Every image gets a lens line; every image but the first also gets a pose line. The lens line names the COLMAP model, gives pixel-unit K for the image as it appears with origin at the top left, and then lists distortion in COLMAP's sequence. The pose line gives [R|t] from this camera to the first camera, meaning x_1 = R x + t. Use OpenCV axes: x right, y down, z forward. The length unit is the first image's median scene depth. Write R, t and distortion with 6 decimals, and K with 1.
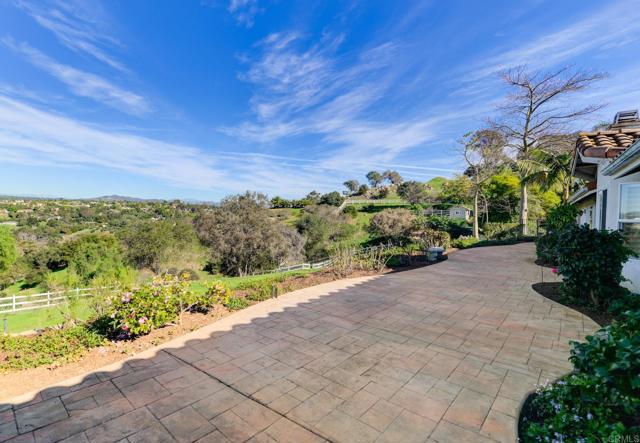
lens RADIAL K [[301.6, 0, 310.0], [0, 301.6, 224.5], [0, 0, 1]] dist [-0.000023, -0.000782]
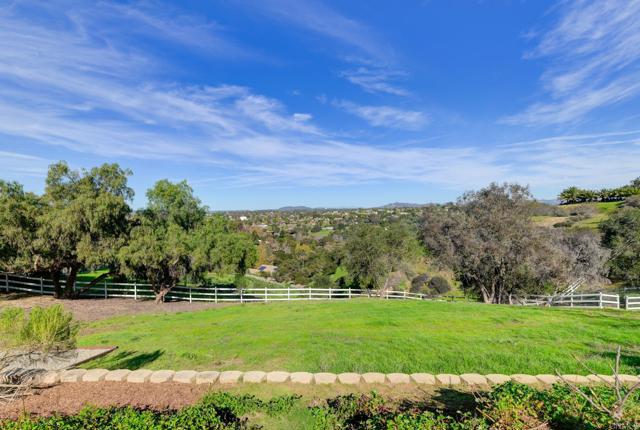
lens RADIAL K [[295.1, 0, 320.0], [0, 295.1, 215.0], [0, 0, 1]] dist [-0.000340, -0.007346]
pose [[0.651623, -0.042576, -0.757347, 0.030423], [0.011824, 0.998872, -0.045981, -0.002176], [0.758450, 0.021008, 0.651392, 0.101106]]
